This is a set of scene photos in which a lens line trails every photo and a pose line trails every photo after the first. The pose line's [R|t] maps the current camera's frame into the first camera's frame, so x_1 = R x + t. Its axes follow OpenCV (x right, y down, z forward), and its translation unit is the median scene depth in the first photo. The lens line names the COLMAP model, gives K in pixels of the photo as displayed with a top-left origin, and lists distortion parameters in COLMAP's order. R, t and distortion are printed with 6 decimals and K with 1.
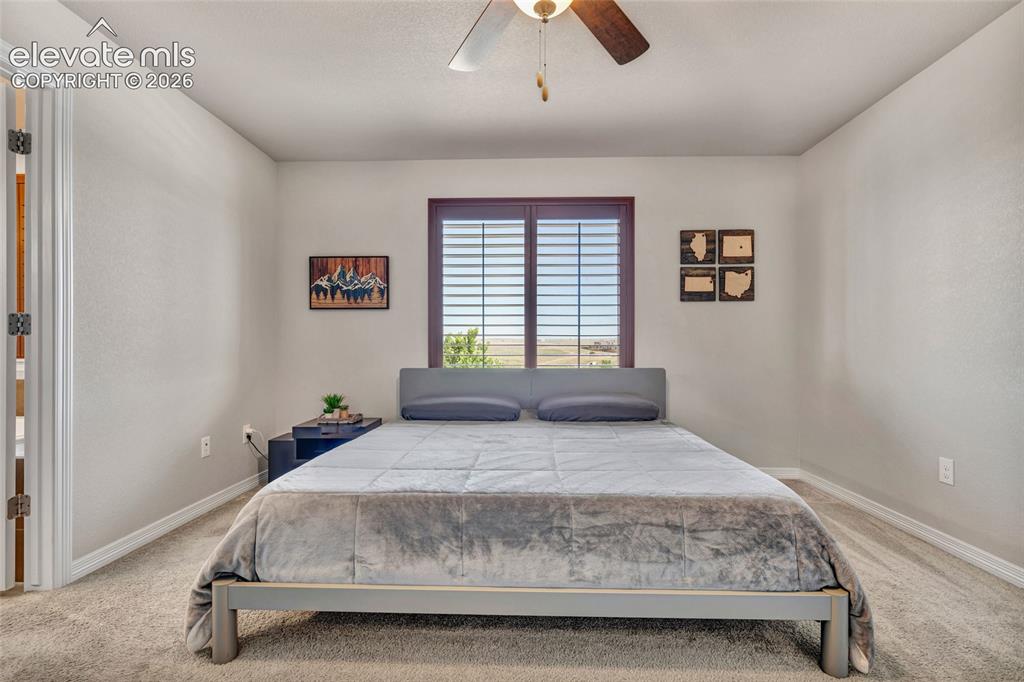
lens RADIAL K [[495.1, 0, 513.5], [0, 495.1, 345.5], [0, 0, 1]] dist [0.000749, 0.000273]
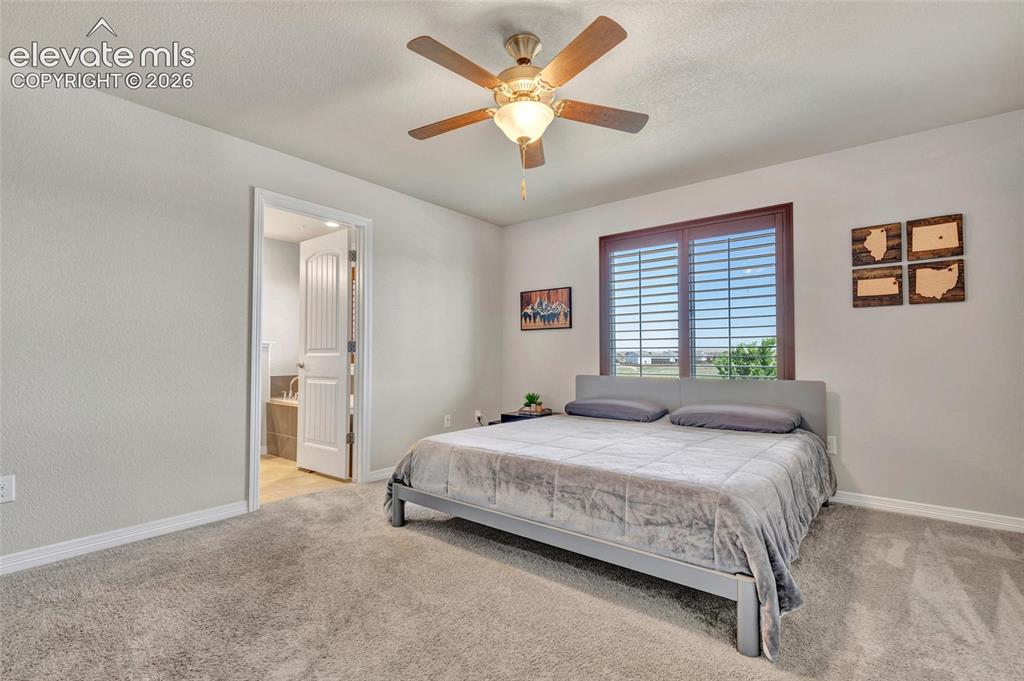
lens RADIAL K [[470.7, 0, 490.8], [0, 470.7, 344.1], [0, 0, 1]] dist [0.014528, -0.002445]
pose [[0.785684, -0.017505, -0.618380, 0.358532], [0.000826, 0.999628, -0.027248, -0.000011], [0.618627, 0.020898, 0.785407, -0.083760]]
